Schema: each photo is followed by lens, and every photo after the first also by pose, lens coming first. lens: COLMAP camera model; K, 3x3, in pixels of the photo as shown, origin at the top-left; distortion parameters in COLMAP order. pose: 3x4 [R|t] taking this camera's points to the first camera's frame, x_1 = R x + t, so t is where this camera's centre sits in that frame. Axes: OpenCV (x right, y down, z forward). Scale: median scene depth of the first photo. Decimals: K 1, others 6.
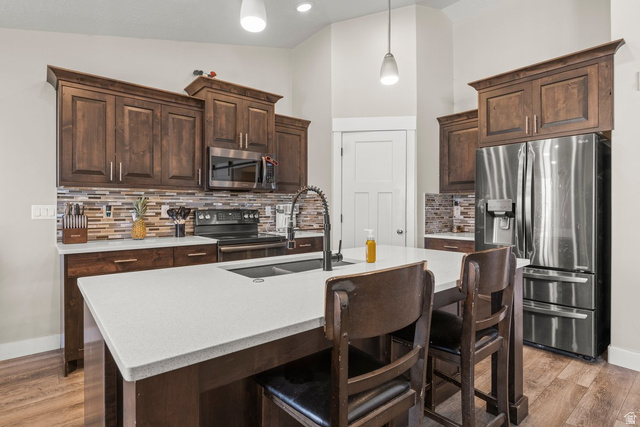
lens RADIAL K [[327.4, 0, 317.4], [0, 327.4, 213.2], [0, 0, 1]] dist [-0.010536, 0.002202]
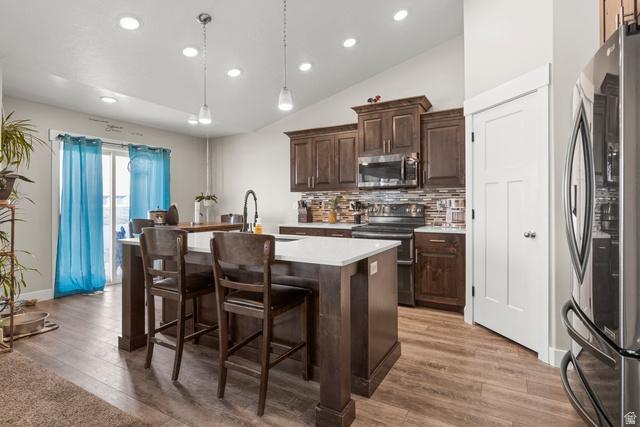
lens RADIAL K [[327.4, 0, 318.8], [0, 327.4, 206.8], [0, 0, 1]] dist [-0.010536, 0.002202]
pose [[0.353643, 0.005557, -0.935364, 0.816371], [-0.009472, 0.999952, 0.002359, -0.001969], [0.935333, 0.008025, 0.353679, 0.351670]]
